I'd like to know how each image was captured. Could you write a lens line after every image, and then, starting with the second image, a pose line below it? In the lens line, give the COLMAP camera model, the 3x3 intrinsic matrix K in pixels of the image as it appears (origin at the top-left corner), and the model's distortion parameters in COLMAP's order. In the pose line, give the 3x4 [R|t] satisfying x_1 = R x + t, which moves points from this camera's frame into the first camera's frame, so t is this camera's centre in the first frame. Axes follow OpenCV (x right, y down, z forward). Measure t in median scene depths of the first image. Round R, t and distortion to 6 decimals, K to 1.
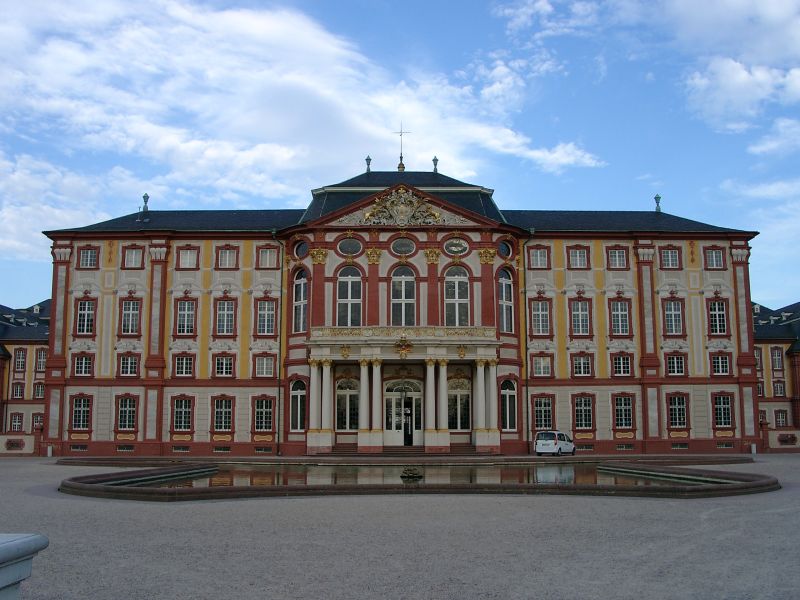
lens RADIAL K [[878.2, 0, 427.6], [0, 878.2, 304.3], [0, 0, 1]] dist [-0.080663, 0.000000]
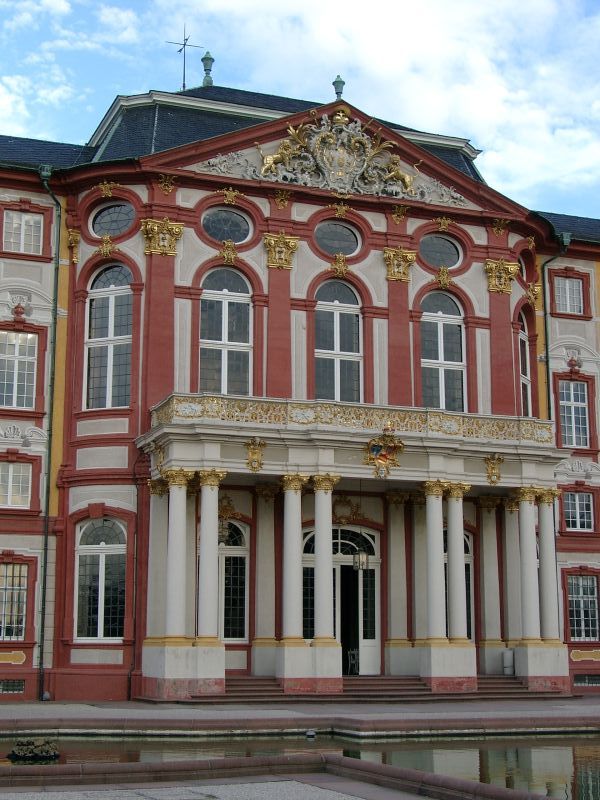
lens RADIAL K [[1288.0, 0, 300.2], [0, 1288.0, 400.0], [0, 0, 1]] dist [0.012006, 0.000000]
pose [[0.938635, 0.070397, 0.337650, -0.269273], [-0.056808, 0.997134, -0.049973, 0.053944], [-0.340200, 0.027726, 0.939944, 0.374551]]
